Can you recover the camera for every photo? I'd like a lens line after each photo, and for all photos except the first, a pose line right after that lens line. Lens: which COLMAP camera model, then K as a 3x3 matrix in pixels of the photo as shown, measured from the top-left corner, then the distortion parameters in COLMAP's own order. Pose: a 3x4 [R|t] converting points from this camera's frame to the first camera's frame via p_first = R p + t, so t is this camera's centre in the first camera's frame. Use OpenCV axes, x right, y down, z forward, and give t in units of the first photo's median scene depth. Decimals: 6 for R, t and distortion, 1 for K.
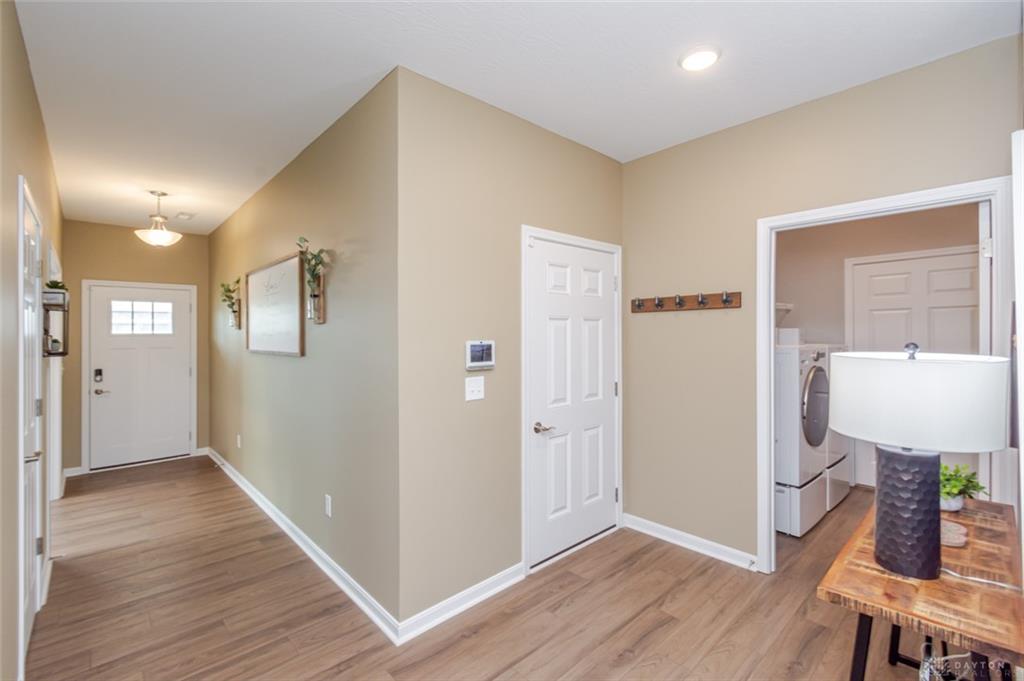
lens RADIAL K [[458.1, 0, 507.3], [0, 458.1, 330.3], [0, 0, 1]] dist [0.010045, -0.000937]
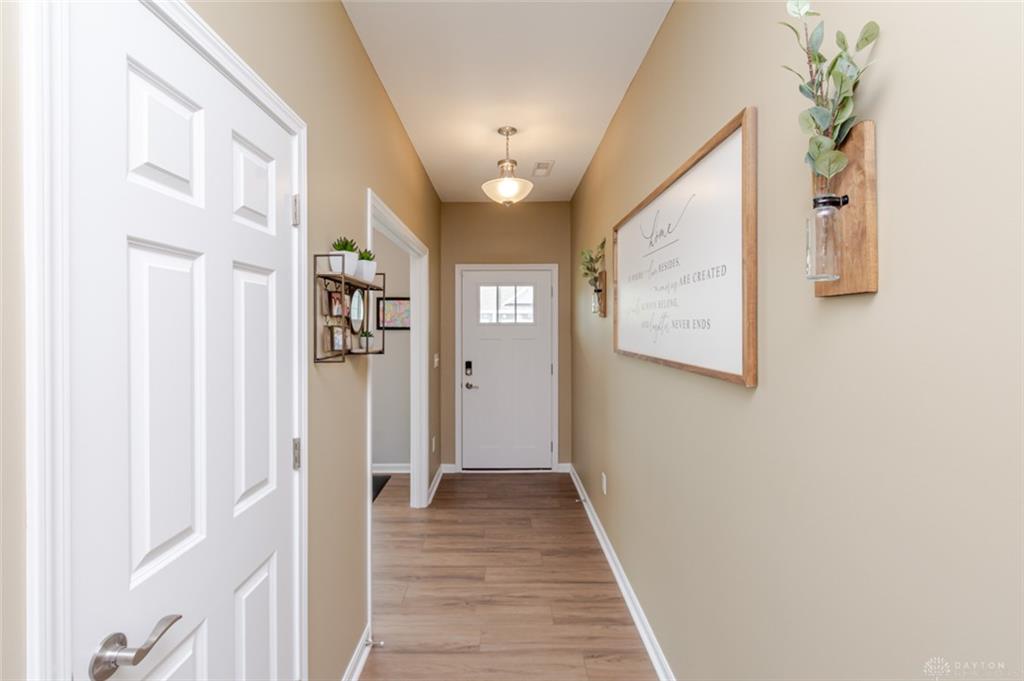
lens RADIAL K [[458.1, 0, 493.5], [0, 458.1, 319.9], [0, 0, 1]] dist [0.010045, -0.000937]
pose [[0.723045, -0.000001, -0.690801, -0.231838], [-0.000453, 1.000000, -0.000476, 0.002214], [0.690801, 0.000657, 0.723045, 0.393841]]
